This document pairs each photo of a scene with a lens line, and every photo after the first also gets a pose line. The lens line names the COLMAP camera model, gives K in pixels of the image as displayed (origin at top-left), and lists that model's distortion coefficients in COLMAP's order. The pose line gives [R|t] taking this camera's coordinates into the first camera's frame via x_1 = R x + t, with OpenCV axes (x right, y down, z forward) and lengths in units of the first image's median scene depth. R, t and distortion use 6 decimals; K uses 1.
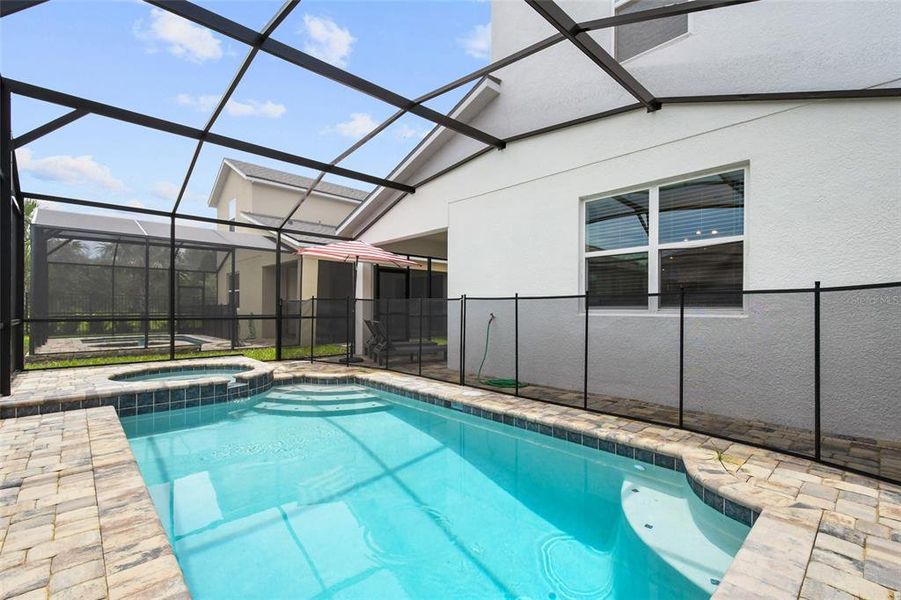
lens RADIAL K [[411.6, 0, 462.8], [0, 411.6, 311.7], [0, 0, 1]] dist [0.014343, -0.001197]
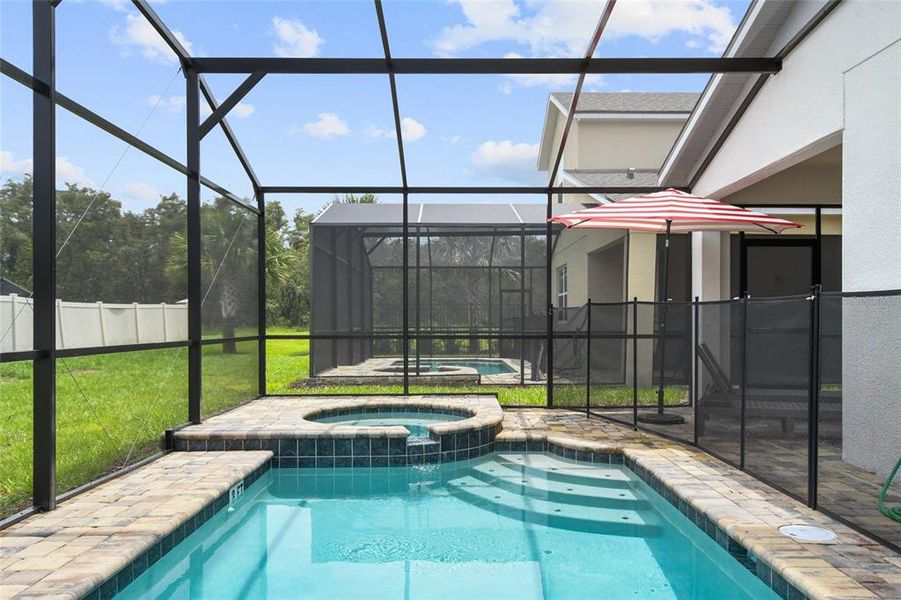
lens RADIAL K [[699.1, 0, 450.3], [0, 699.1, 318.8], [0, 0, 1]] dist [0.028731, -0.010108]
pose [[0.718213, -0.006671, -0.695791, 0.179591], [-0.000048, 0.999954, -0.009637, -0.001819], [0.695823, 0.006955, 0.718180, 0.193812]]
